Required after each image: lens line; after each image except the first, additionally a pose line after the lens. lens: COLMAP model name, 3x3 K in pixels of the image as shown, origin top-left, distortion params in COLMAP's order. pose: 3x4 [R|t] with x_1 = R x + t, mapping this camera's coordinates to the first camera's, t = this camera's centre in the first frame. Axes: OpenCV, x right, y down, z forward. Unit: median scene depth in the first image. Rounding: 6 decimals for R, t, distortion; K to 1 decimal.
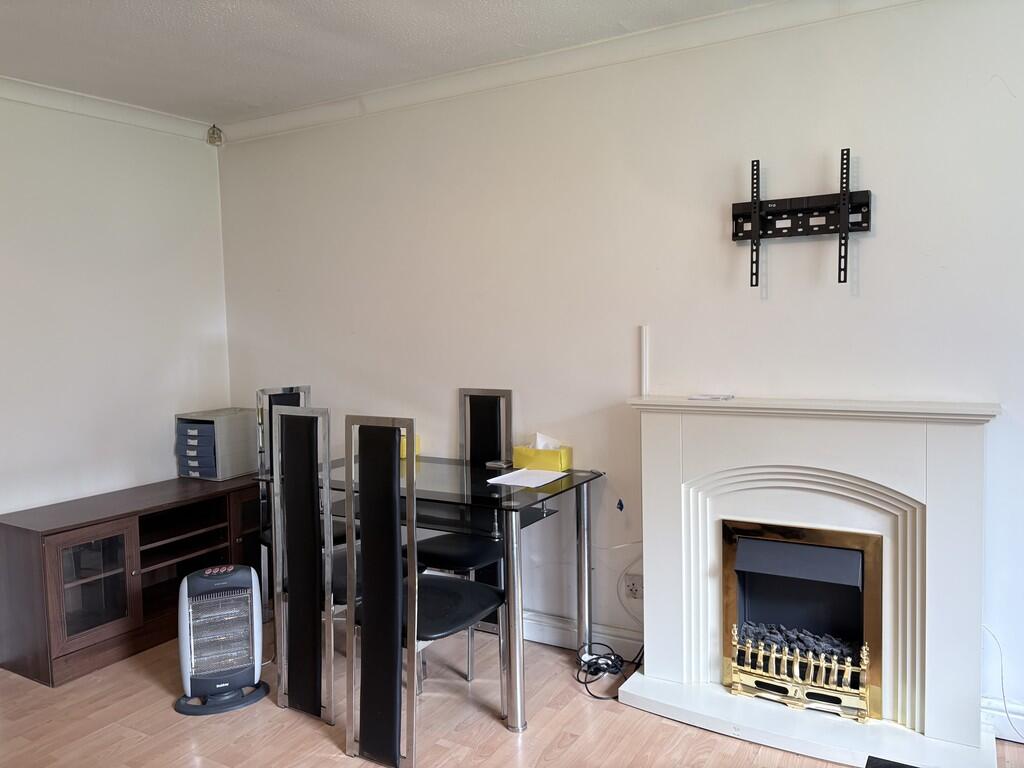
lens RADIAL K [[768.6, 0, 514.1], [0, 768.6, 382.2], [0, 0, 1]] dist [0.042127, -0.042116]
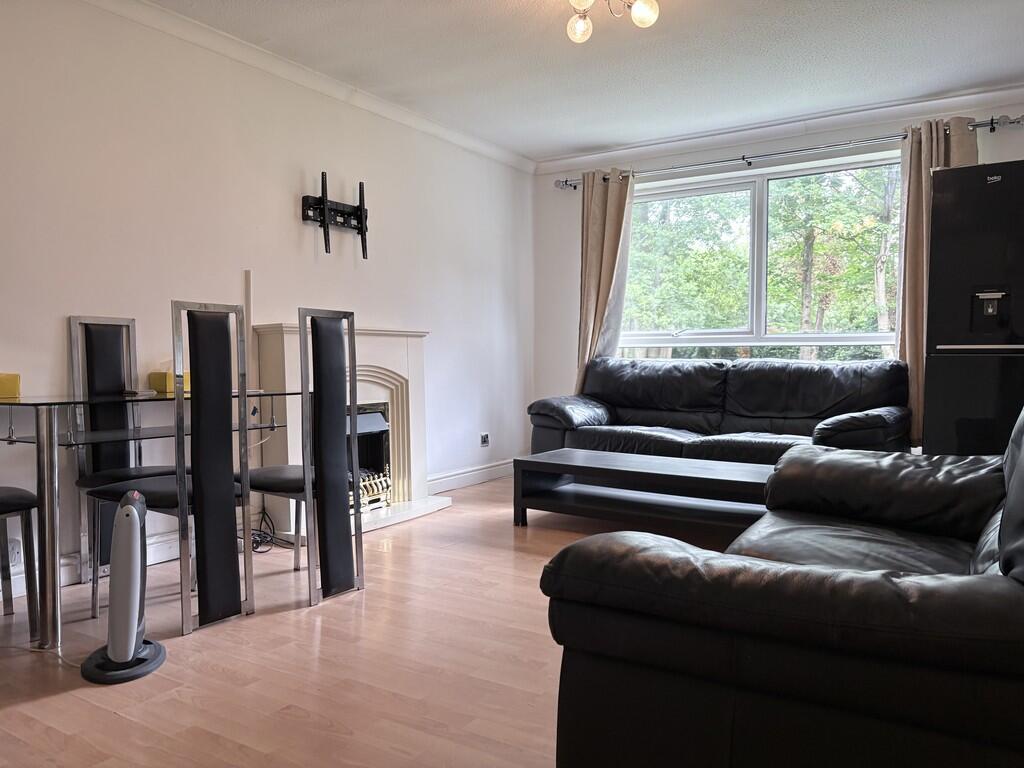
lens RADIAL K [[768.6, 0, 511.5], [0, 768.6, 388.4], [0, 0, 1]] dist [0.042127, -0.042116]
pose [[0.043034, -0.015065, 0.998960, -1.263843], [0.075928, 0.997044, 0.011765, 0.159842], [-0.996184, 0.075343, 0.044050, 0.593740]]
